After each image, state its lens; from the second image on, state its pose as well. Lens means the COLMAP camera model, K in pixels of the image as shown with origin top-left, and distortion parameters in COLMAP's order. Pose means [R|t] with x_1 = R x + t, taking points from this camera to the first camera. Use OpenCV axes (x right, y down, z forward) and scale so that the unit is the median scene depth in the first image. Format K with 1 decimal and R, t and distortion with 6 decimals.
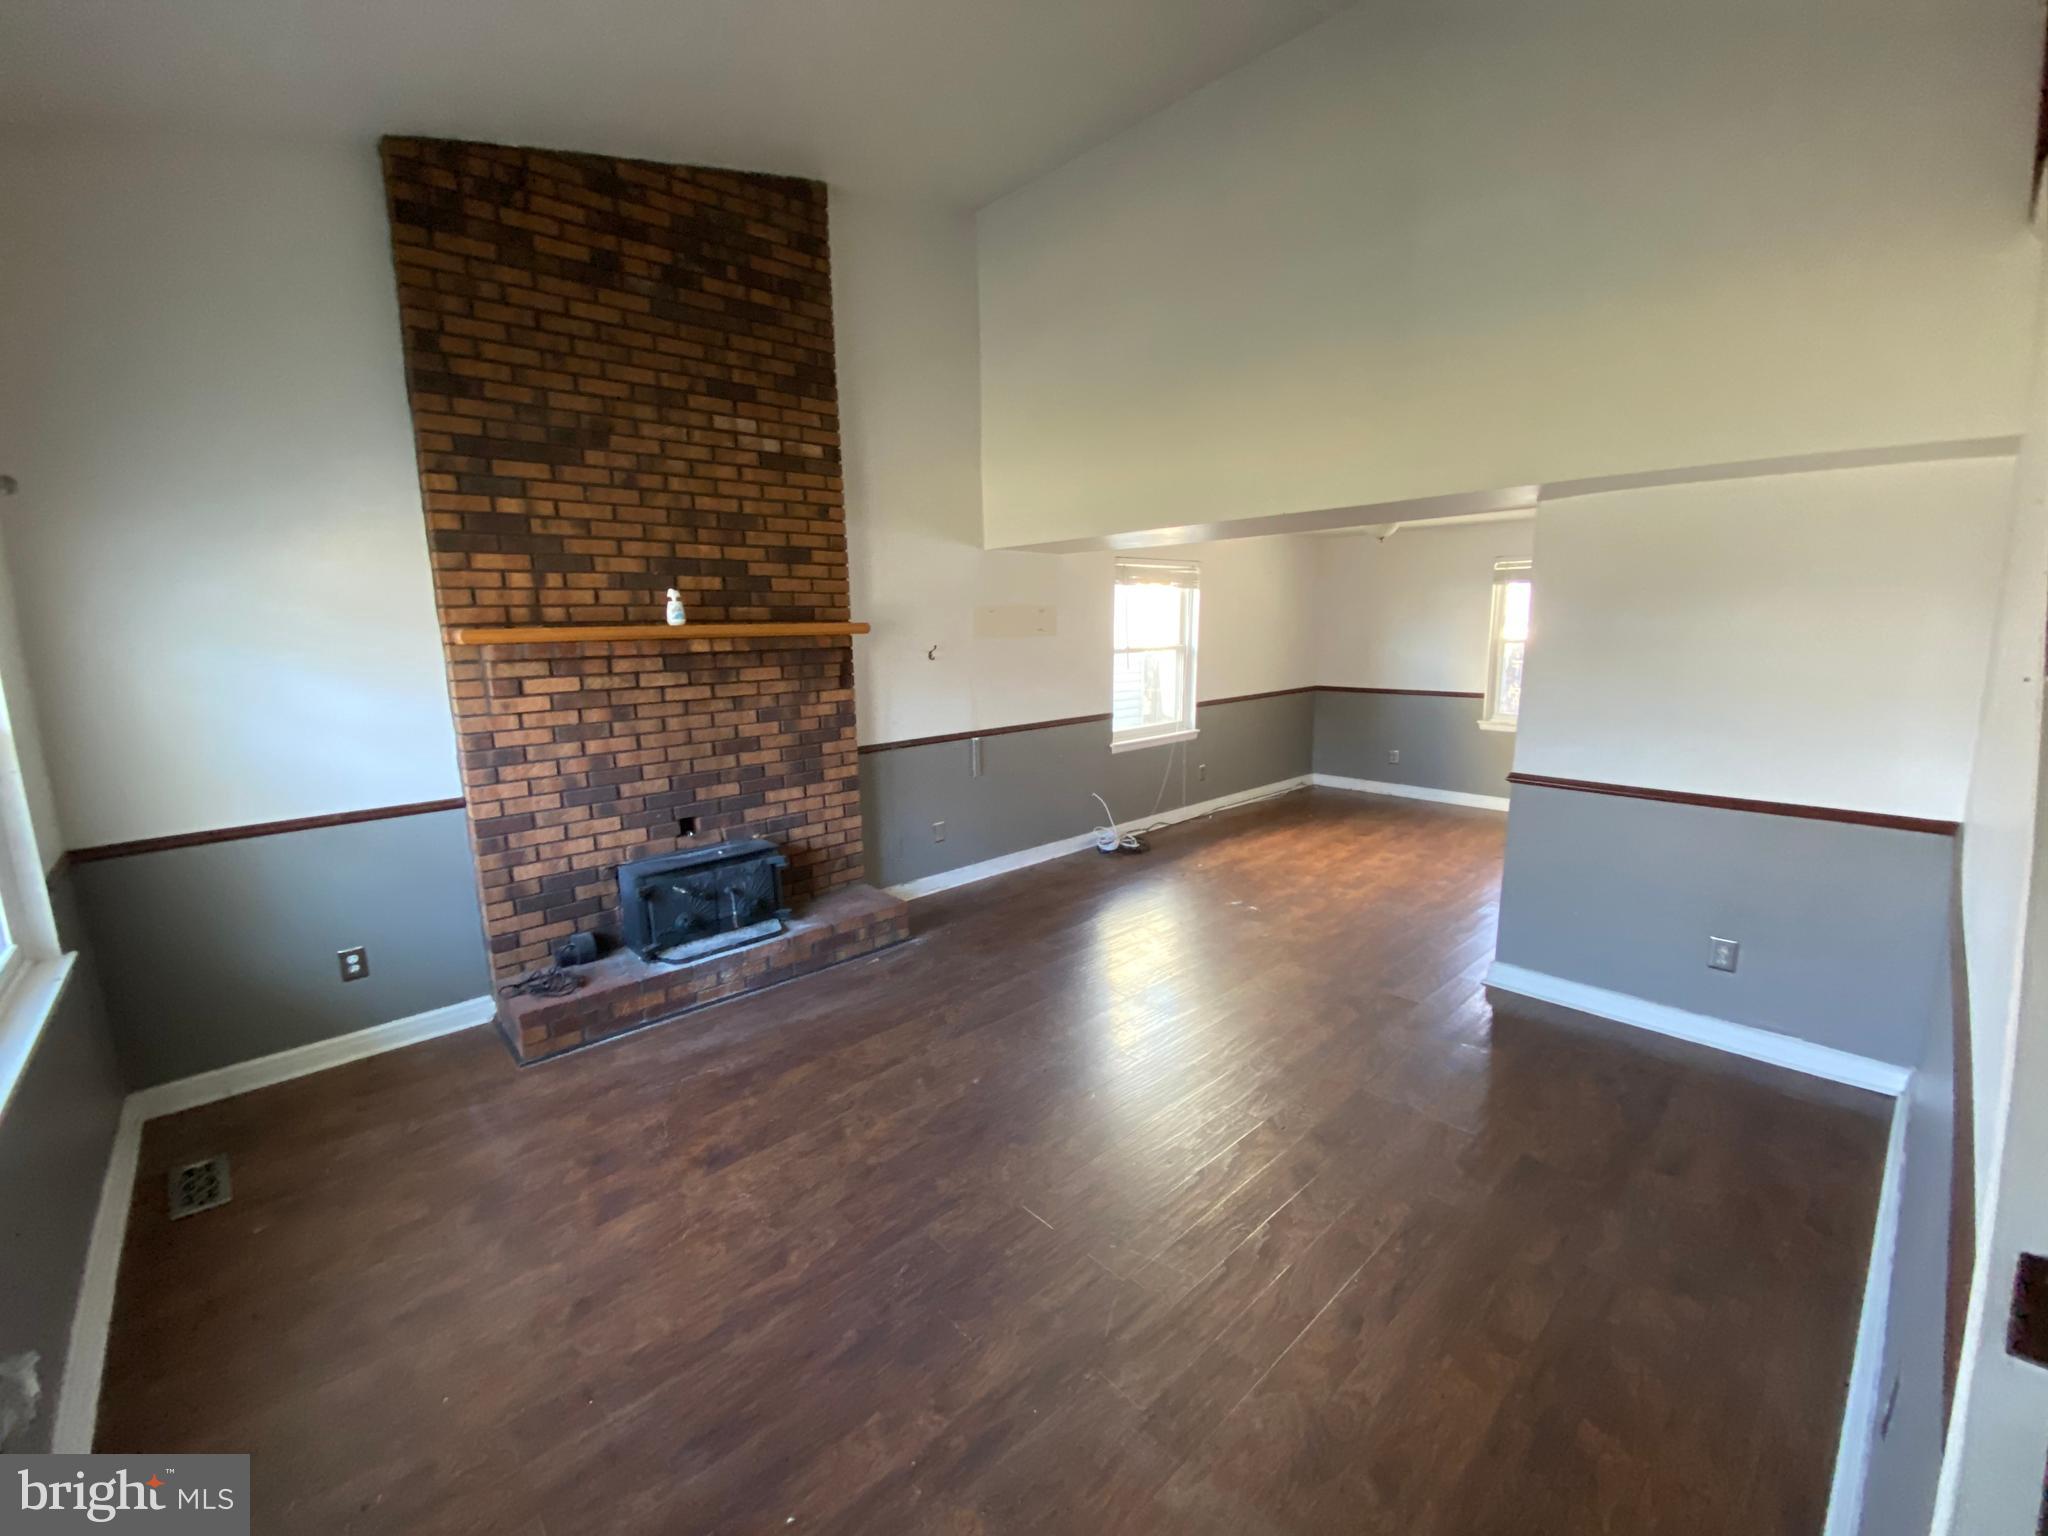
lens RADIAL K [[817.0, 0, 1023.4], [0, 817.0, 756.0], [0, 0, 1]] dist [0.042764, -0.033274]
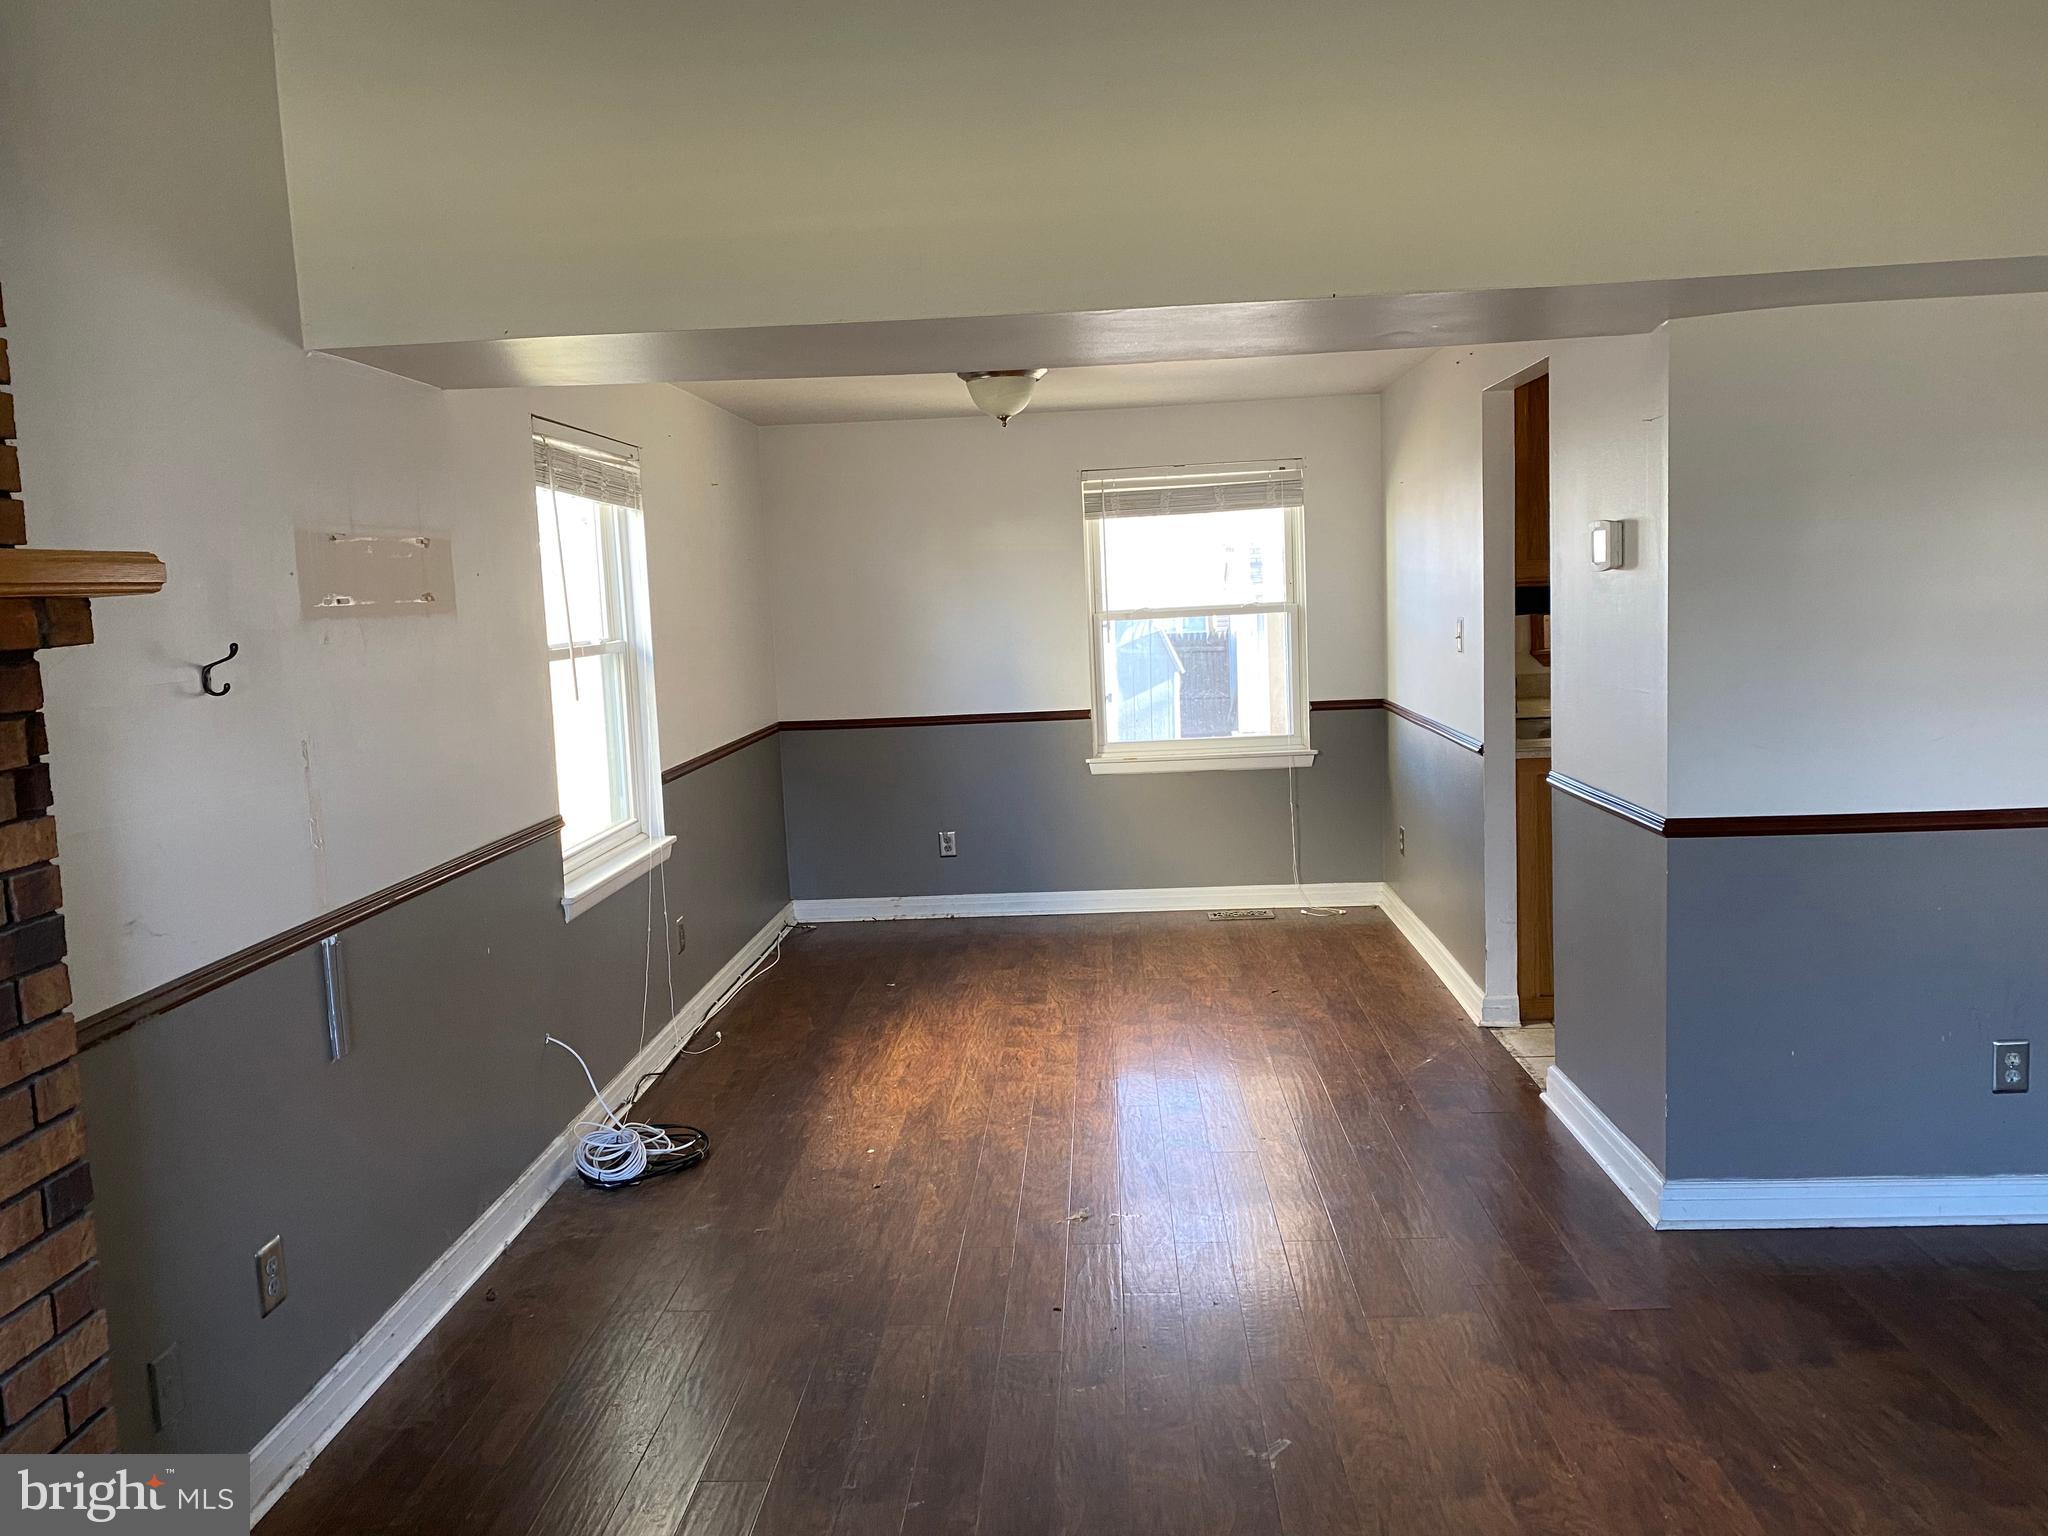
lens RADIAL K [[1543.0, 0, 1022.4], [0, 1543.0, 730.0], [0, 0, 1]] dist [0.002882, 0.008091]
pose [[0.703560, -0.073234, 0.706852, -0.356853], [0.135866, 0.990189, -0.032644, -0.056003], [-0.697526, 0.119004, 0.706608, 0.479637]]
